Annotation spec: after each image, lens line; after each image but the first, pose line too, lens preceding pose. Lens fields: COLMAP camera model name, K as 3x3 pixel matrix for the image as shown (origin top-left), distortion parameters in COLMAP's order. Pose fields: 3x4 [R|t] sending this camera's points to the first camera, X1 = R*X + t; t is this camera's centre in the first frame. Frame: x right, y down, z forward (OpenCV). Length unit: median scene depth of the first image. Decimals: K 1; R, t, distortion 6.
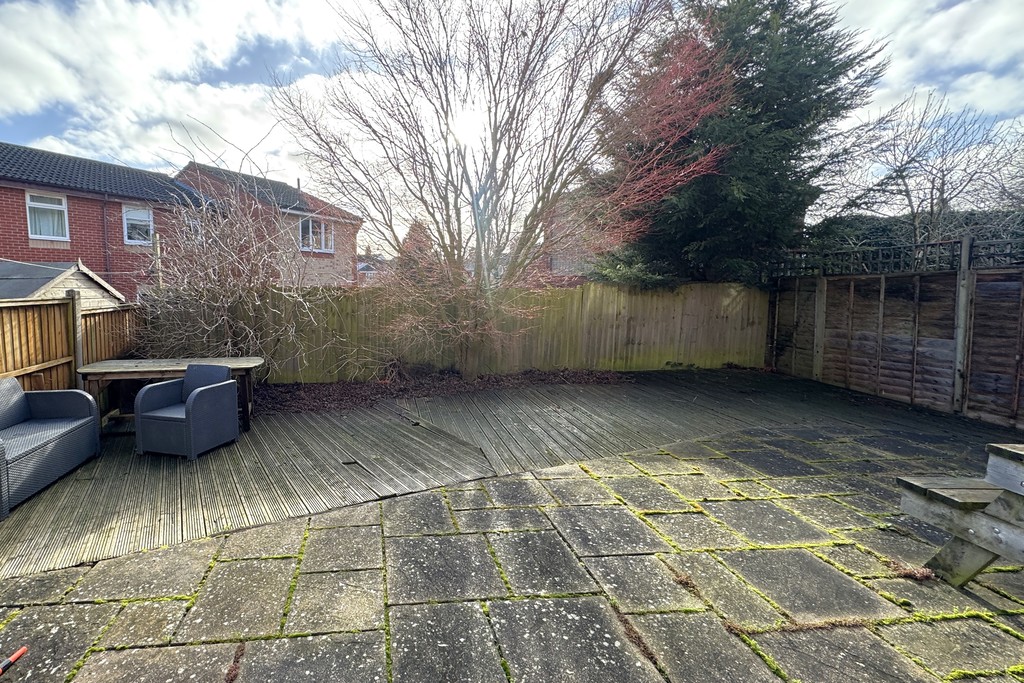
lens RADIAL K [[460.7, 0, 540.3], [0, 460.7, 319.4], [0, 0, 1]] dist [-0.003218, -0.000142]
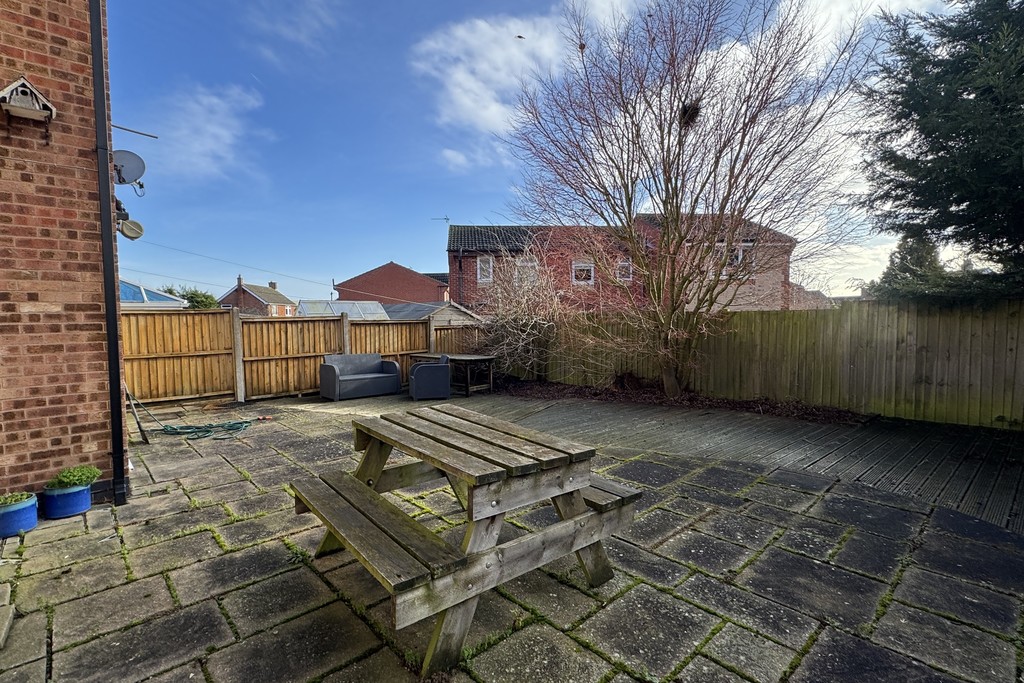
lens RADIAL K [[473.9, 0, 513.4], [0, 473.9, 334.9], [0, 0, 1]] dist [-0.003117, 0.000046]
pose [[0.620762, 0.024954, -0.783602, 0.383680], [-0.038910, 0.999242, 0.000997, 0.001670], [0.783033, 0.029871, 0.621263, 0.027570]]
